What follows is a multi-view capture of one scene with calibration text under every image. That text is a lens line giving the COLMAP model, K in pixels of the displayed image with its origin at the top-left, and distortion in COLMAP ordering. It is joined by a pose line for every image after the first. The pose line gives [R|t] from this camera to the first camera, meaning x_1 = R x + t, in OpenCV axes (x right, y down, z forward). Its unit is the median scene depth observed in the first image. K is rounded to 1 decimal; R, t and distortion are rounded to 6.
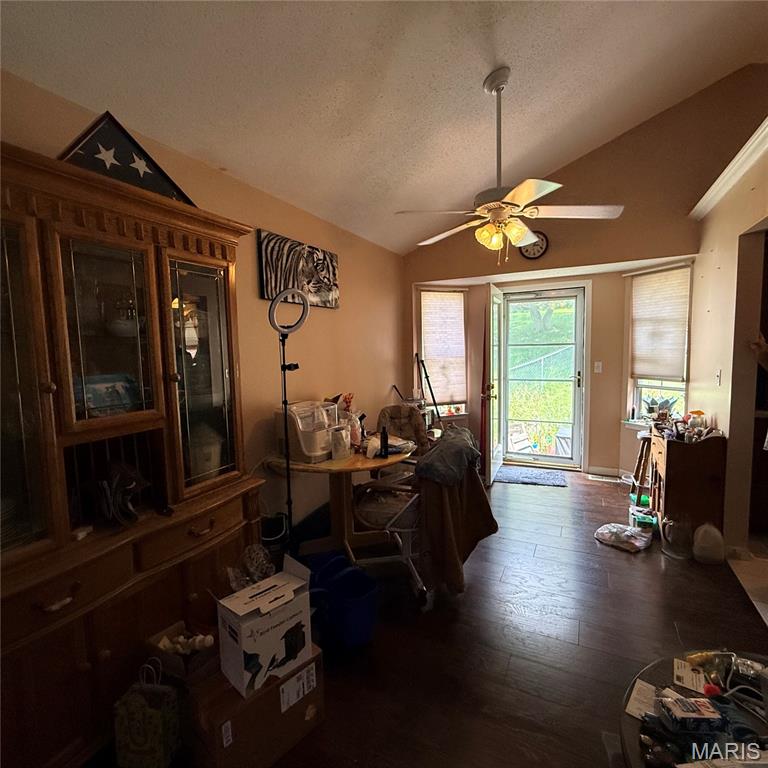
lens RADIAL K [[408.8, 0, 380.9], [0, 408.8, 384.1], [0, 0, 1]] dist [0.001343, -0.000419]
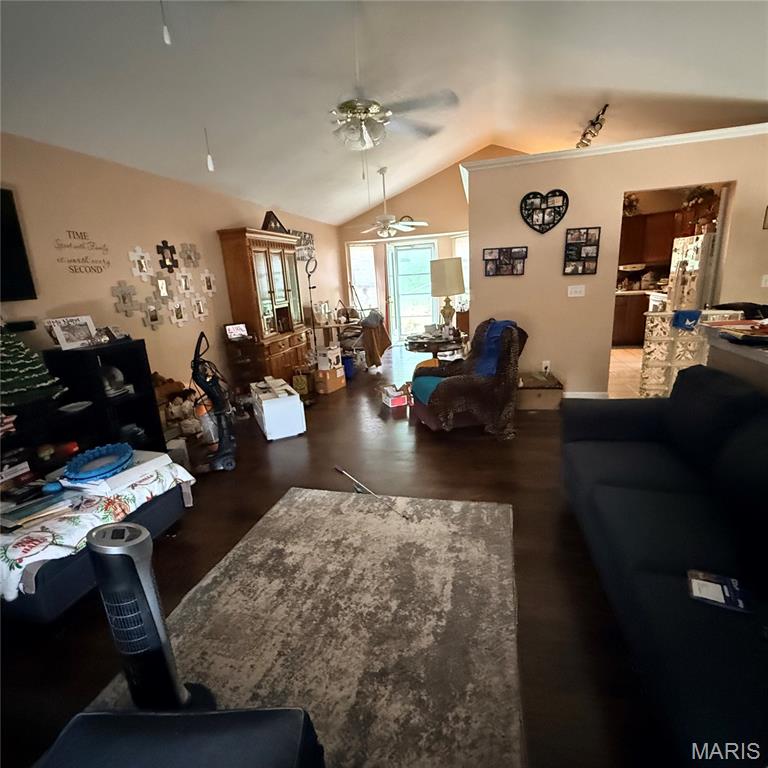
lens RADIAL K [[408.8, 0, 380.9], [0, 408.8, 384.1], [0, 0, 1]] dist [0.001343, -0.000419]
pose [[0.974529, -0.094764, 0.203258, -0.223689], [0.060671, 0.983944, 0.167850, 0.089360], [-0.215900, -0.151243, 0.964631, -1.000258]]
